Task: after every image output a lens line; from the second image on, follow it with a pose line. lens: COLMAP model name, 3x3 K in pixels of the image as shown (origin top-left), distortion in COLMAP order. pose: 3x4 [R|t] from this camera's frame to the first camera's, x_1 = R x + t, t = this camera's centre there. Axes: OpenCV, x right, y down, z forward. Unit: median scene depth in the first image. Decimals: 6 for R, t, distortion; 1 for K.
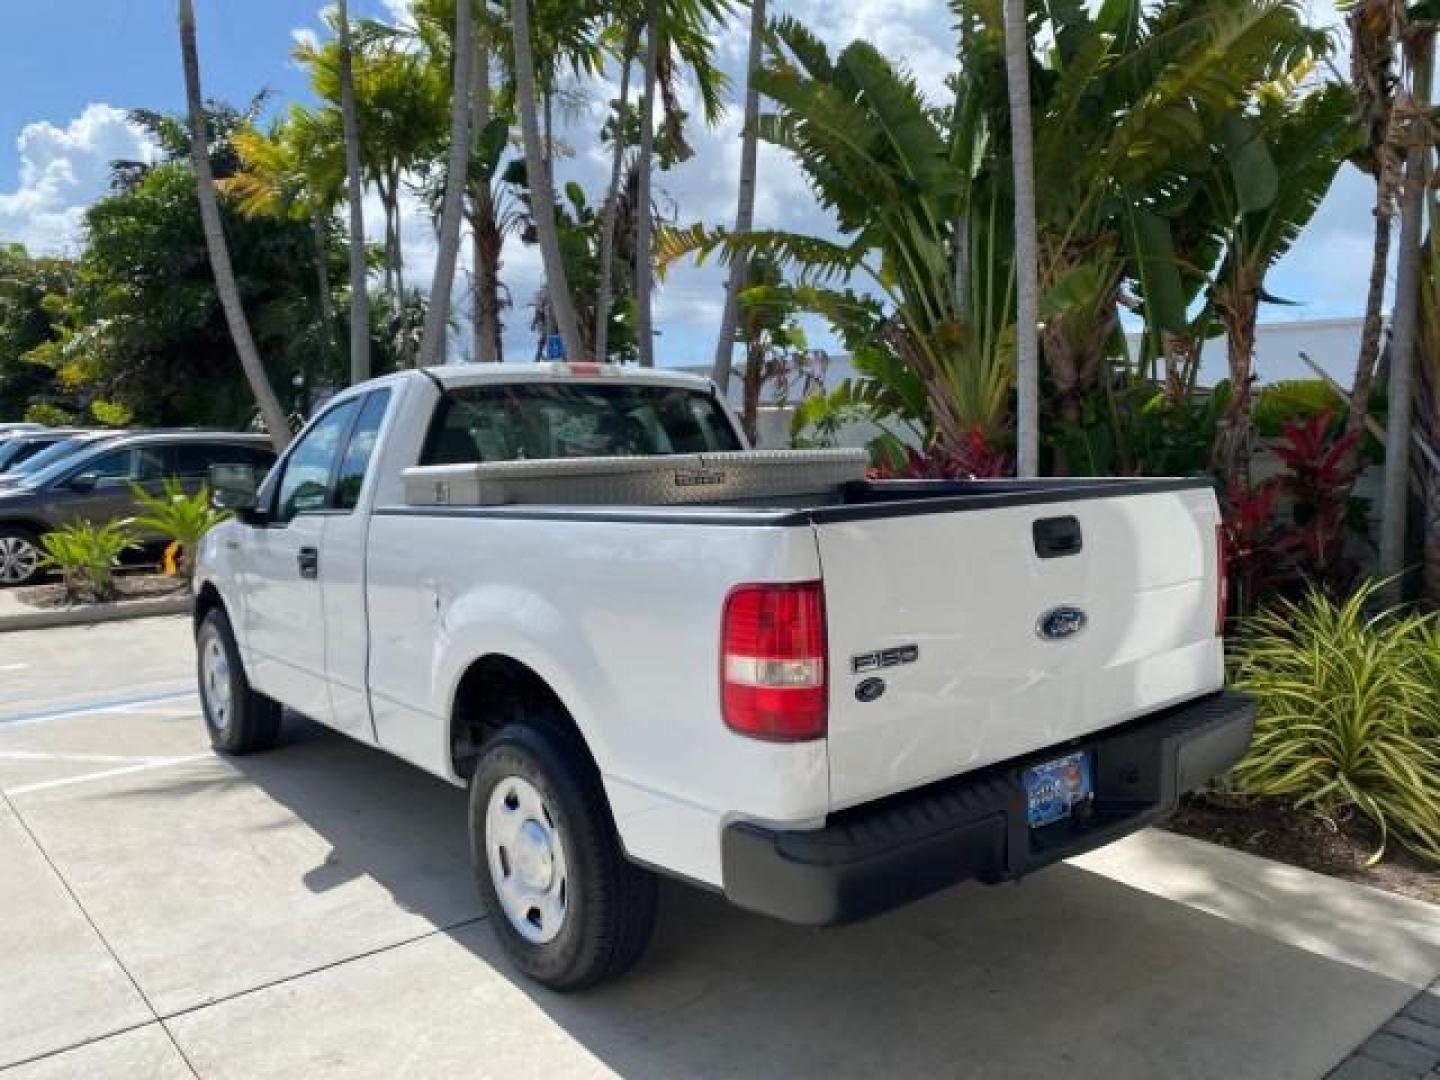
lens RADIAL K [[1110.1, 0, 713.5], [0, 1110.1, 529.6], [0, 0, 1]] dist [0.018790, -0.023881]
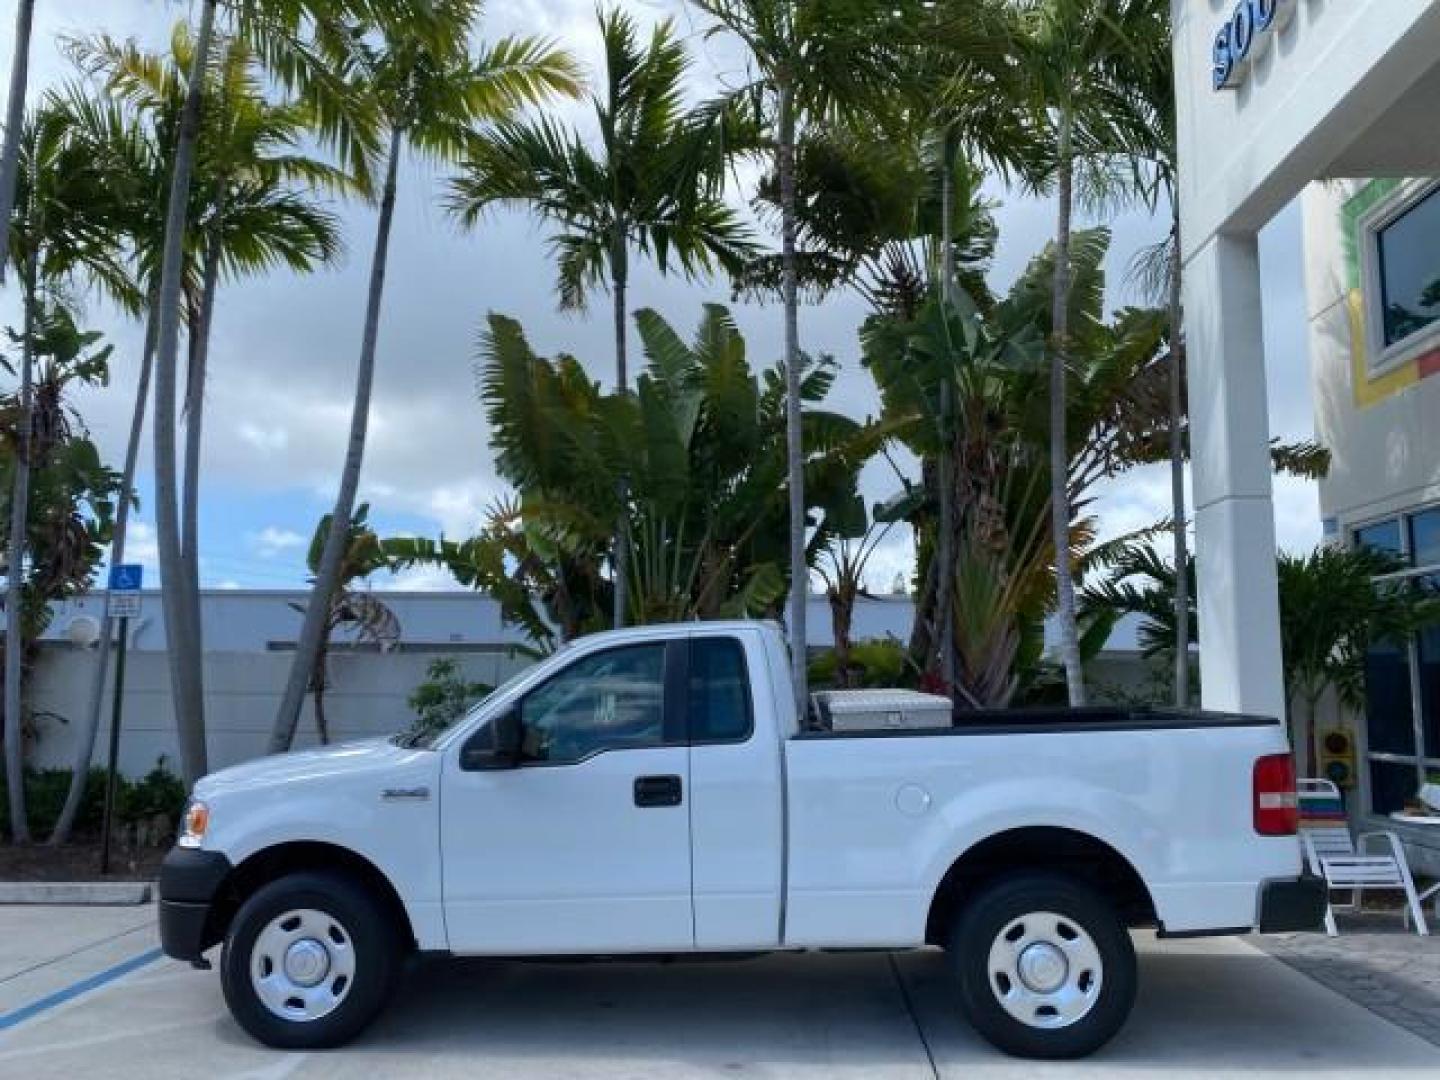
lens RADIAL K [[1110.1, 0, 713.2], [0, 1110.1, 534.6], [0, 0, 1]] dist [0.018790, -0.023881]
pose [[0.679183, 0.102927, 0.726716, -1.229828], [0.056739, 0.979793, -0.191799, -0.007524], [-0.731773, 0.171499, 0.659619, 0.193020]]
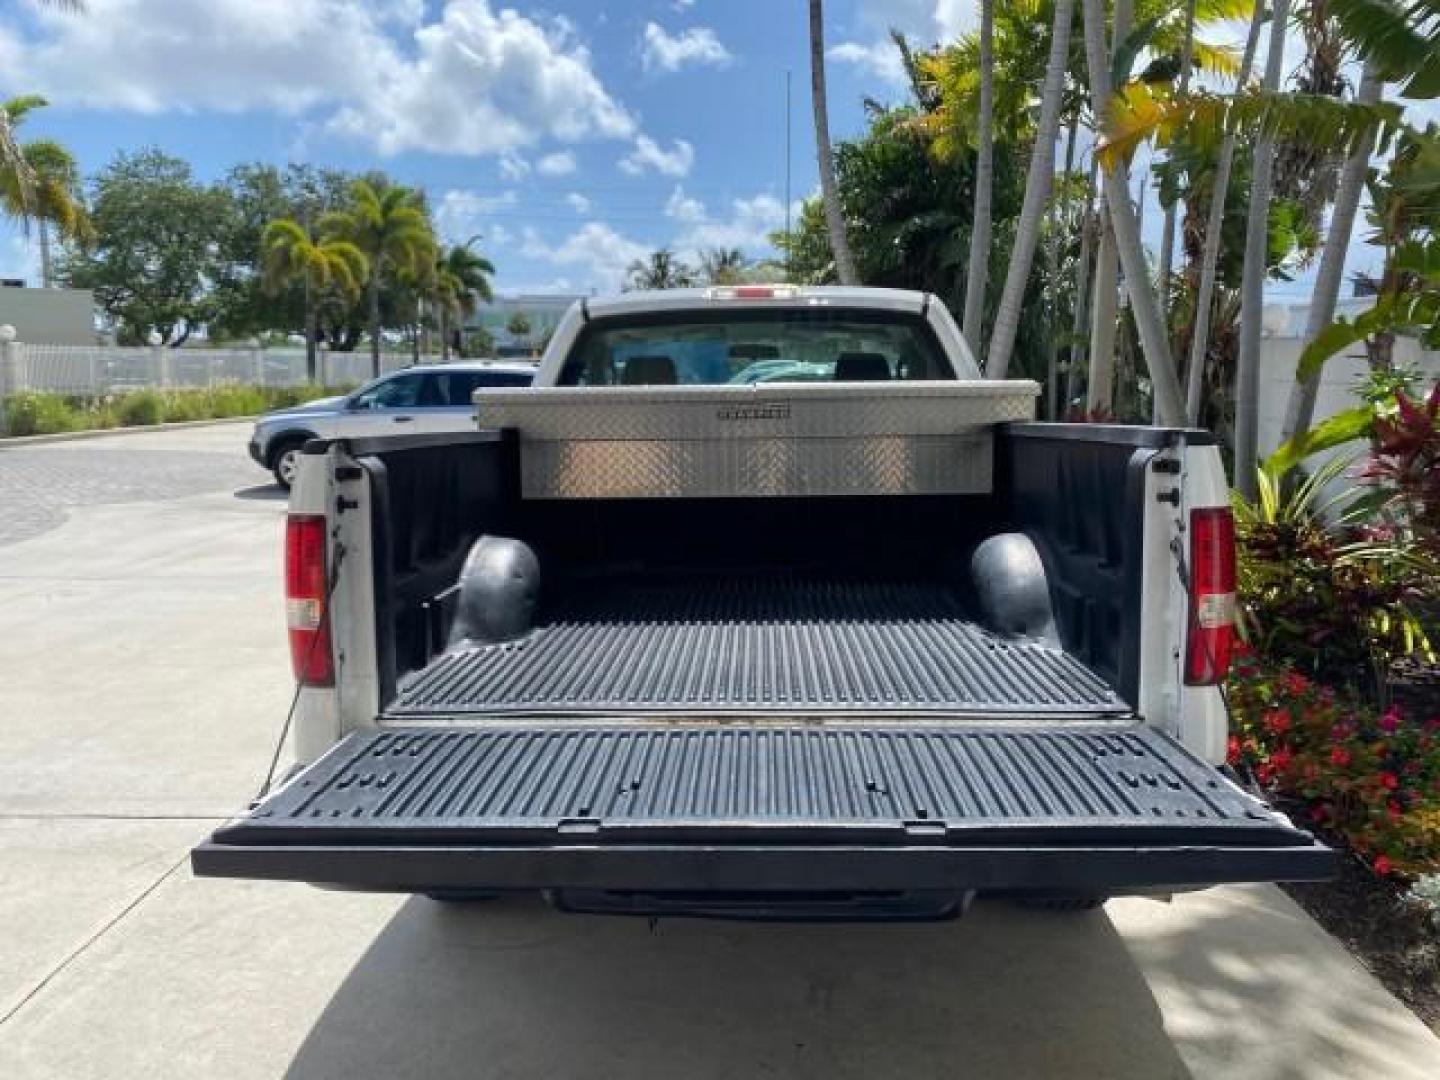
lens RADIAL K [[1110.1, 0, 717.5], [0, 1110.1, 528.5], [0, 0, 1]] dist [0.018790, -0.023881]
pose [[0.758387, 0.095908, -0.644710, 0.528012], [-0.059050, 0.995157, 0.078579, -0.019856], [0.649124, -0.021523, 0.760378, 0.288967]]
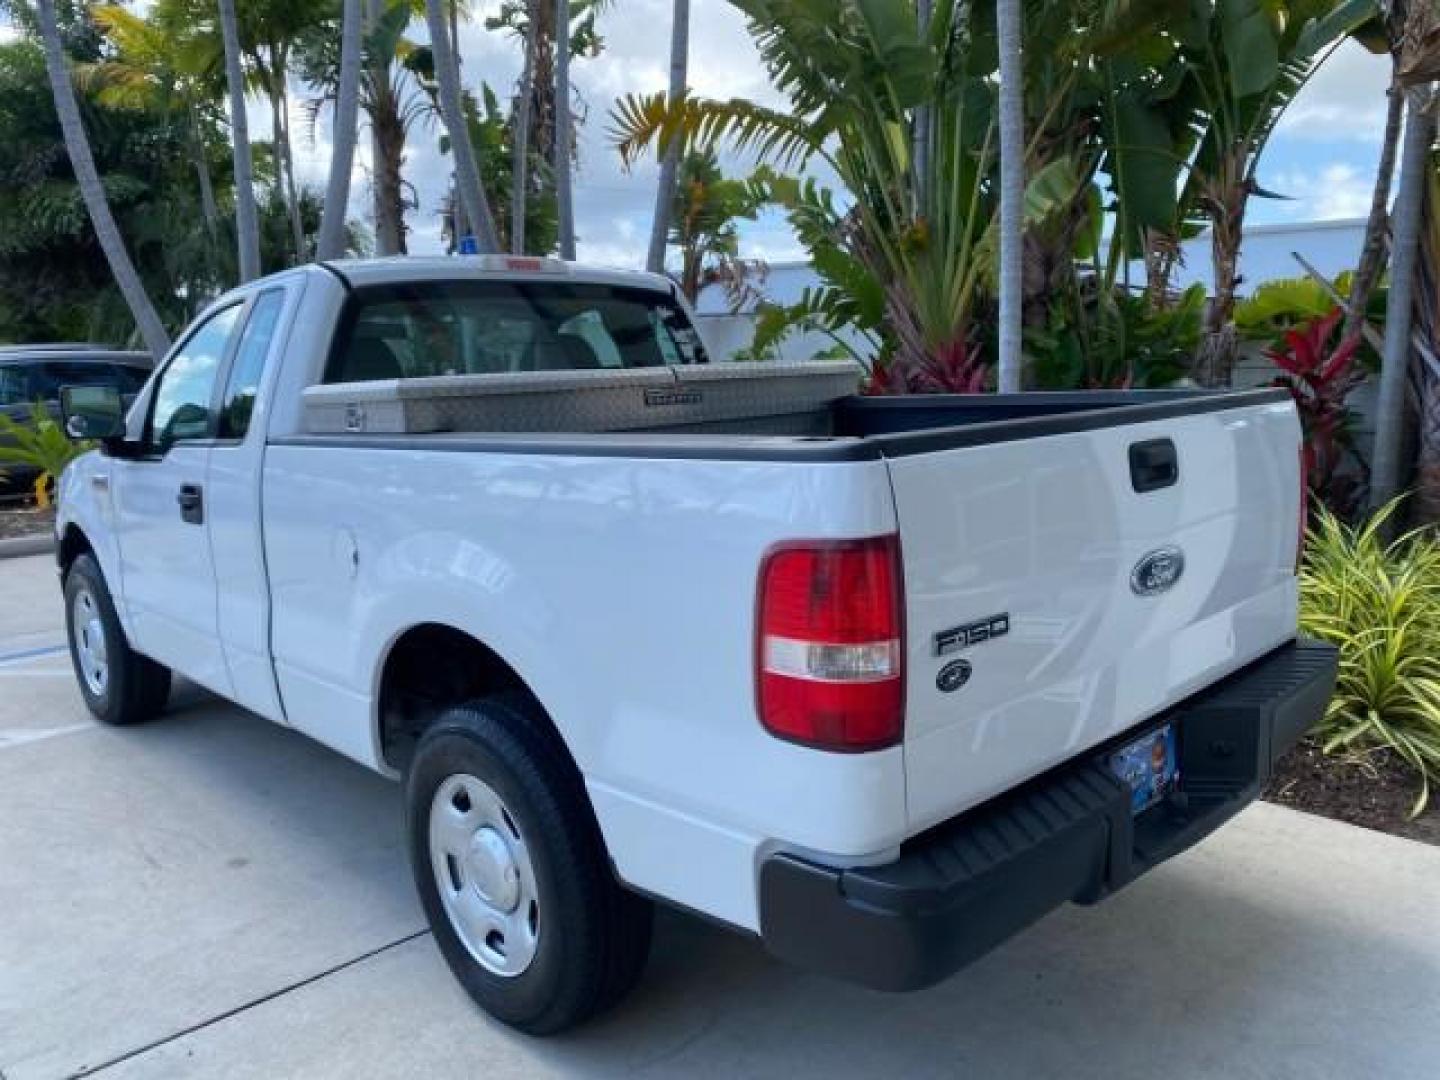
lens RADIAL K [[1110.1, 0, 719.9], [0, 1110.1, 532.0], [0, 0, 1]] dist [0.018790, -0.023881]
pose [[0.996386, -0.020782, 0.082356, -0.045366], [0.014348, 0.996853, 0.077958, -0.008286], [-0.083717, -0.076495, 0.993549, 0.157670]]
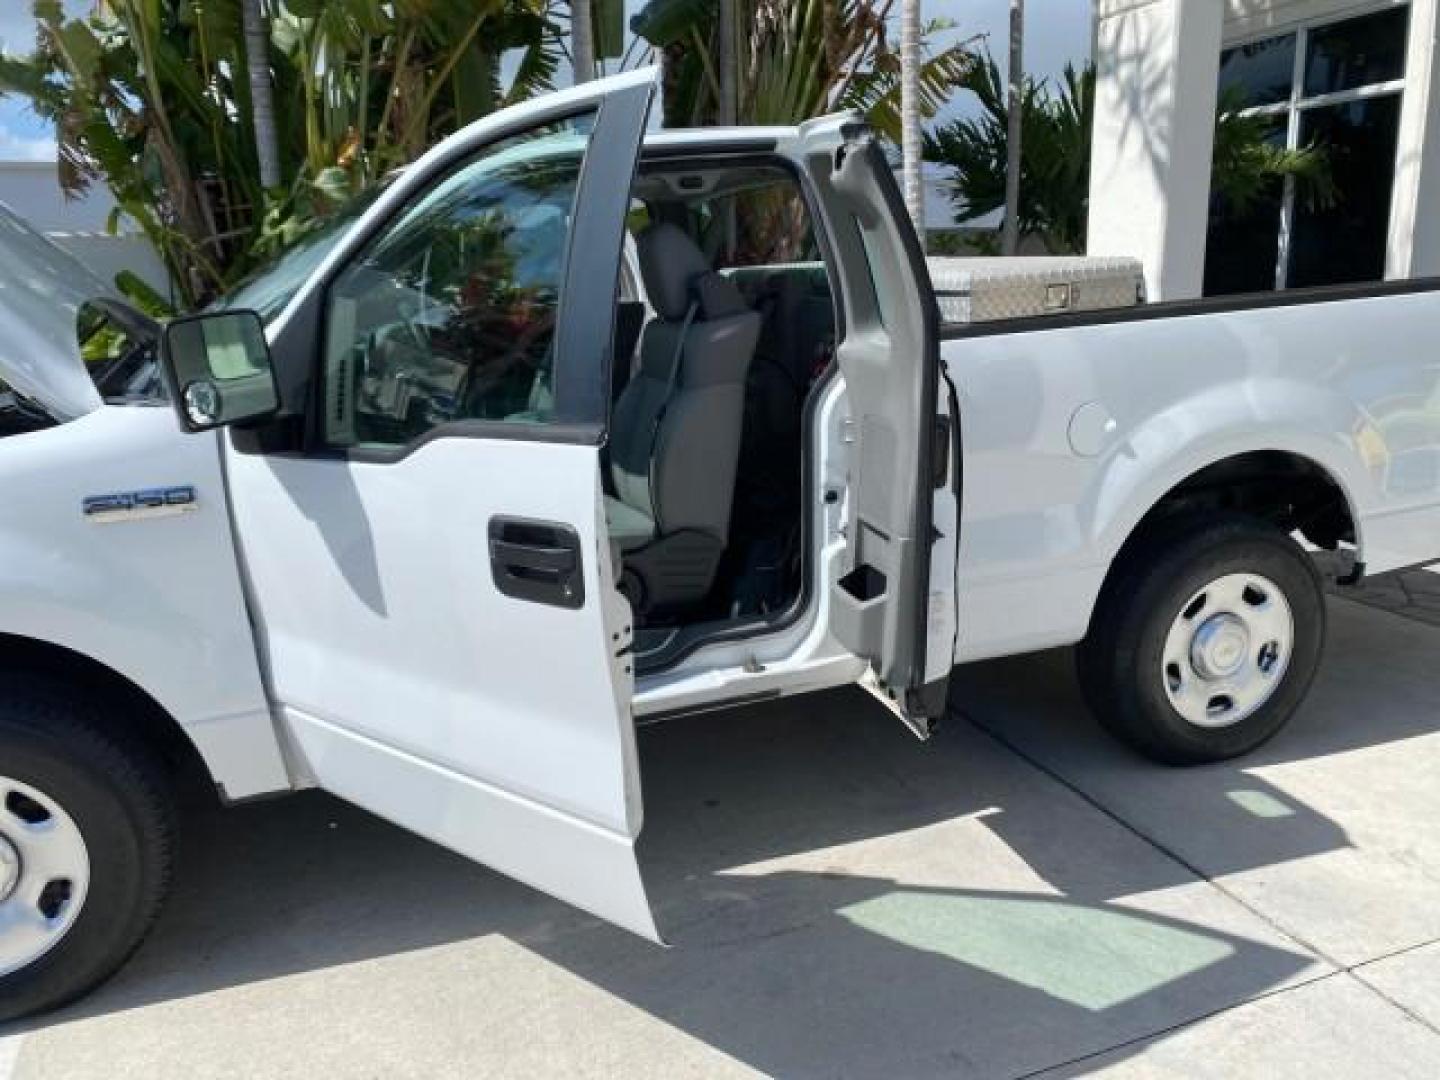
lens RADIAL K [[1110.1, 0, 719.4], [0, 1110.1, 532.7], [0, 0, 1]] dist [0.018790, -0.023881]
pose [[0.332561, -0.221583, 0.916681, -0.955493], [0.104398, 0.974682, 0.197728, -0.047231], [-0.937285, 0.029943, 0.347274, 0.832188]]
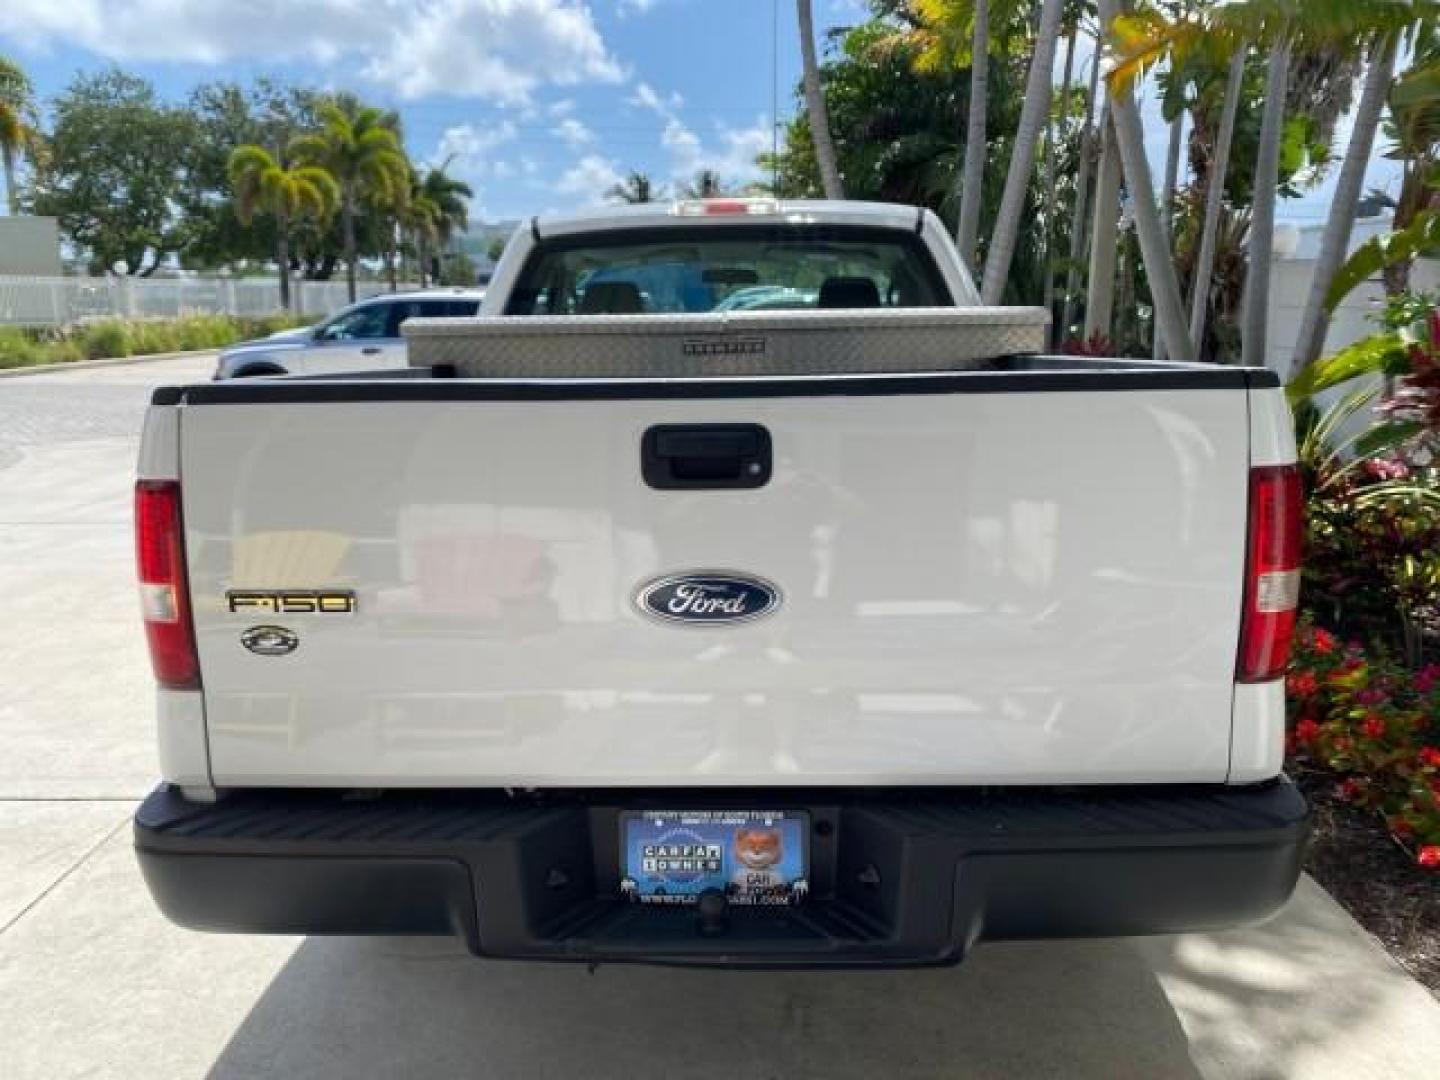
lens RADIAL K [[1110.1, 0, 714.3], [0, 1110.1, 538.3], [0, 0, 1]] dist [0.018790, -0.023881]
pose [[0.764144, 0.136305, -0.630480, 0.474118], [-0.053503, 0.987444, 0.148632, -0.026029], [0.642823, -0.079843, 0.761842, 0.374708]]
